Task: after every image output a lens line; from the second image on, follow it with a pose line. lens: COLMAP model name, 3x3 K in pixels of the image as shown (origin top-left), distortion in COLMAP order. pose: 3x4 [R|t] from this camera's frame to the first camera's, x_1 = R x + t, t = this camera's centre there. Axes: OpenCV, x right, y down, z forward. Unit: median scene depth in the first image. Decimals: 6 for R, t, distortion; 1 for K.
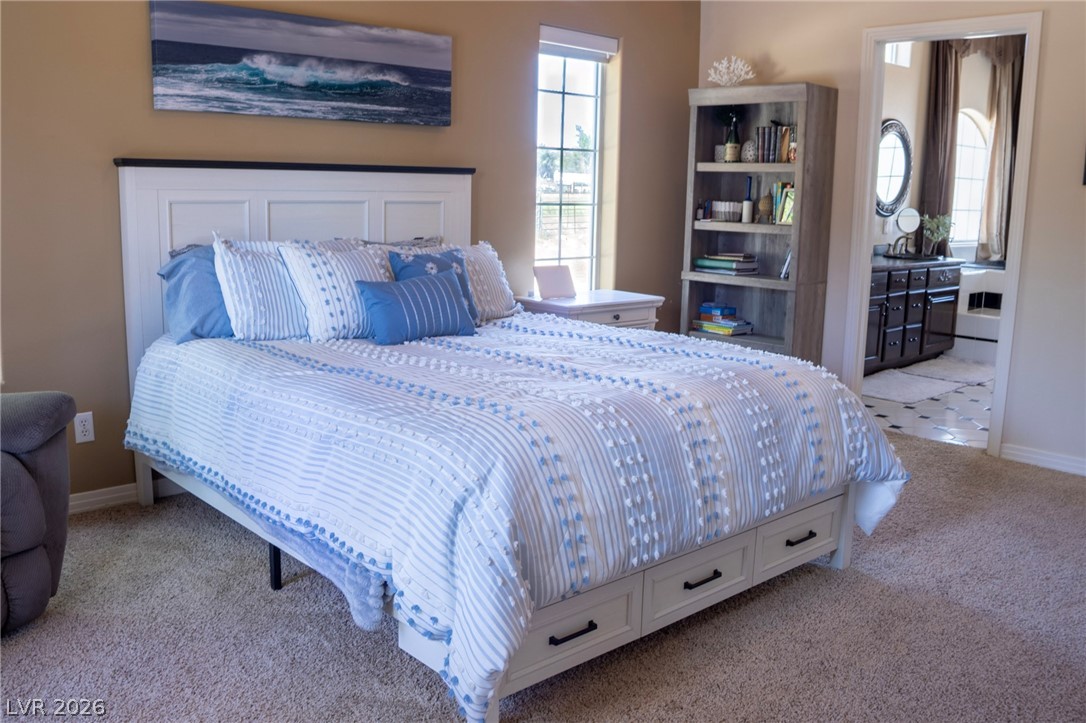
lens RADIAL K [[970.3, 0, 543.0], [0, 970.3, 361.5], [0, 0, 1]] dist [-0.132660, 0.114320]
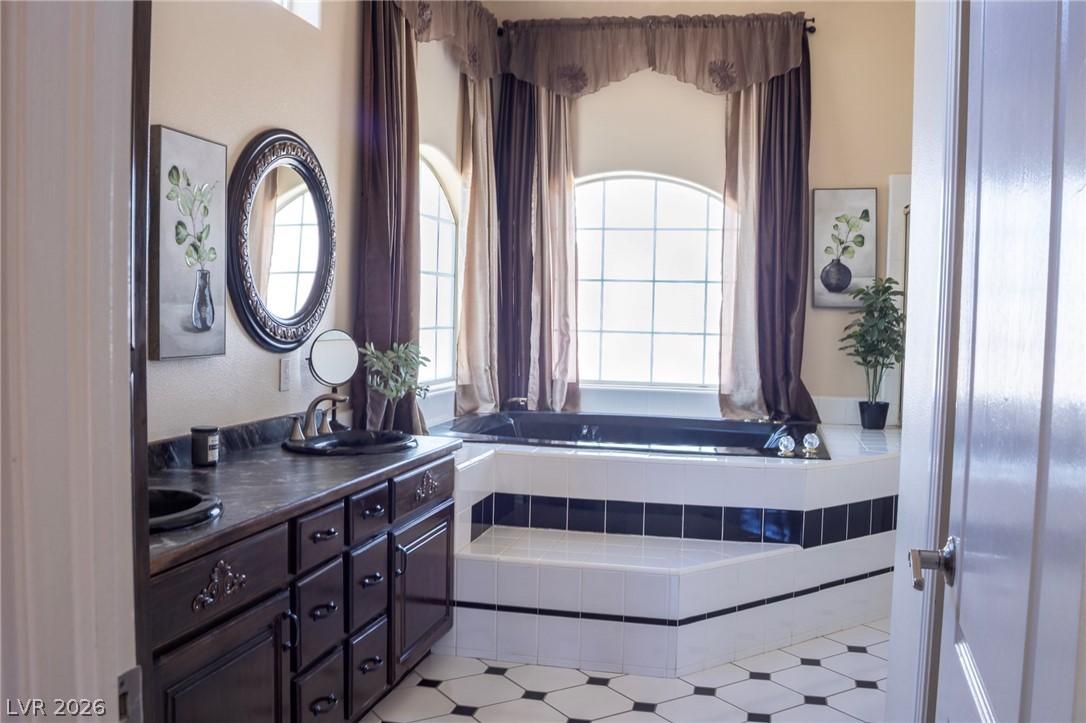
lens RADIAL K [[970.3, 0, 543.0], [0, 970.3, 361.5], [0, 0, 1]] dist [-0.132660, 0.114320]
pose [[0.838390, -0.034082, 0.544004, 0.214333], [0.097902, 0.991228, -0.088781, -0.094687], [-0.536206, 0.127692, 0.834373, 0.555867]]
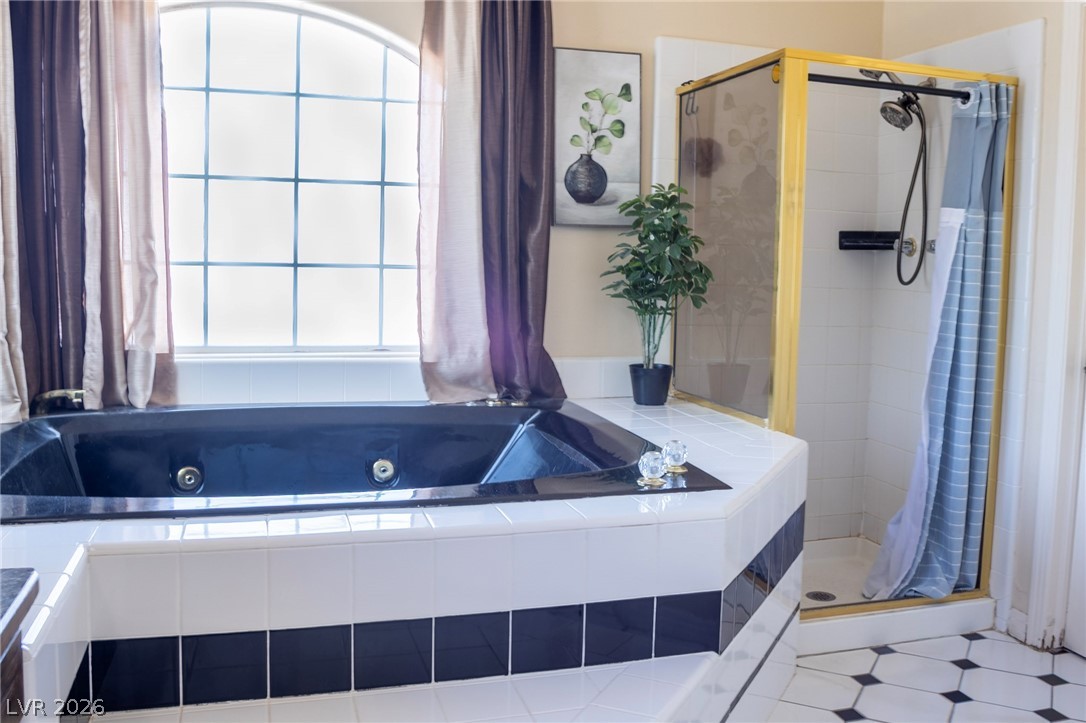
lens RADIAL K [[963.8, 0, 544.3], [0, 963.8, 295.9], [0, 0, 1]] dist [-0.079639, 0.007856]
pose [[0.426958, -0.059402, 0.902318, 0.311271], [0.147247, 0.989089, -0.004559, -0.132094], [-0.892202, 0.134810, 0.431047, 0.780515]]
